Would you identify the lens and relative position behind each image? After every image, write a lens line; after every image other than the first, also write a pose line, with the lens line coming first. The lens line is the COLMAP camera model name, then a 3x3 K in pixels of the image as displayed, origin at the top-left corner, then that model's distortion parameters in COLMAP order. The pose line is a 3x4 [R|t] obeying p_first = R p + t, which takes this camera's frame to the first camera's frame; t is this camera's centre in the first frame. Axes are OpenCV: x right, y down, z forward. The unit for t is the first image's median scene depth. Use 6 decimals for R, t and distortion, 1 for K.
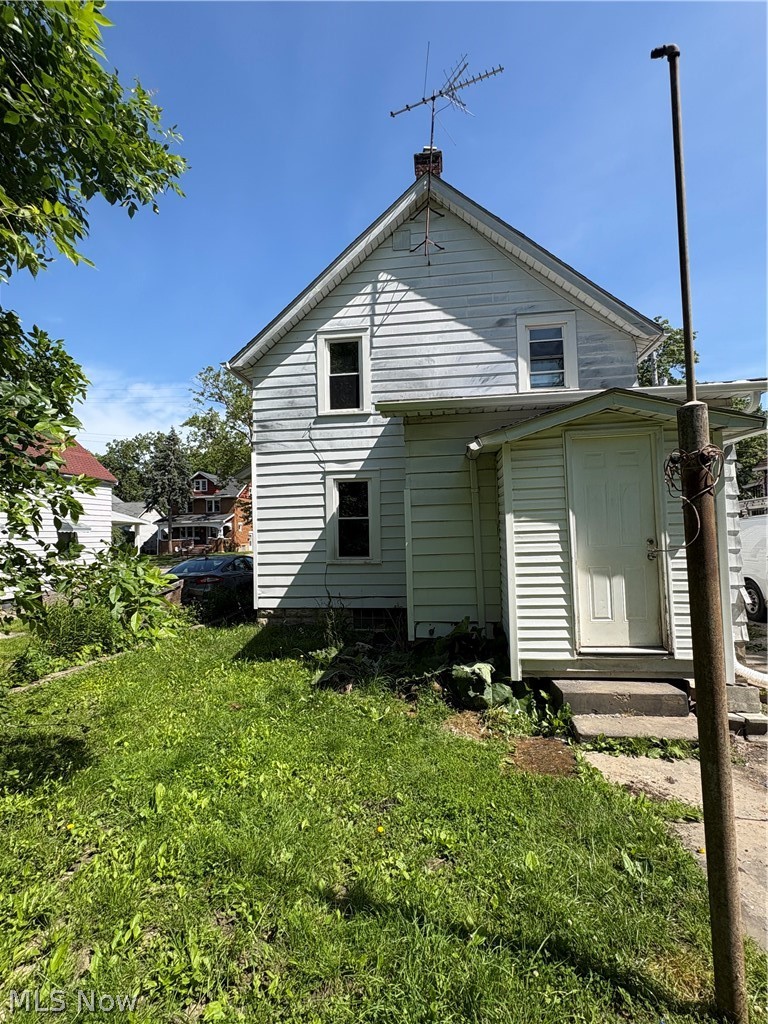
lens RADIAL K [[471.8, 0, 383.1], [0, 471.8, 510.5], [0, 0, 1]] dist [0.001452, 0.000030]
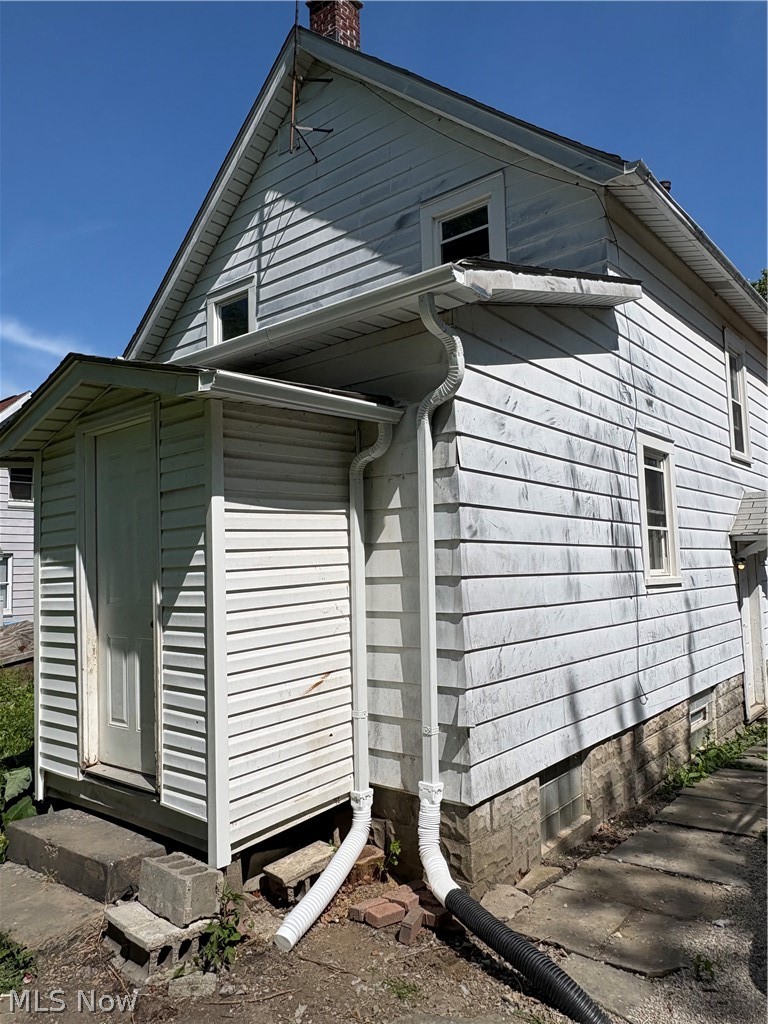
lens RADIAL K [[712.3, 0, 385.2], [0, 712.3, 512.1], [0, 0, 1]] dist [-0.002478, -0.000614]
pose [[0.858488, -0.046443, -0.510727, 0.655545], [0.038128, 0.998915, -0.026746, -0.003401], [0.511415, 0.003488, 0.859327, 0.197815]]
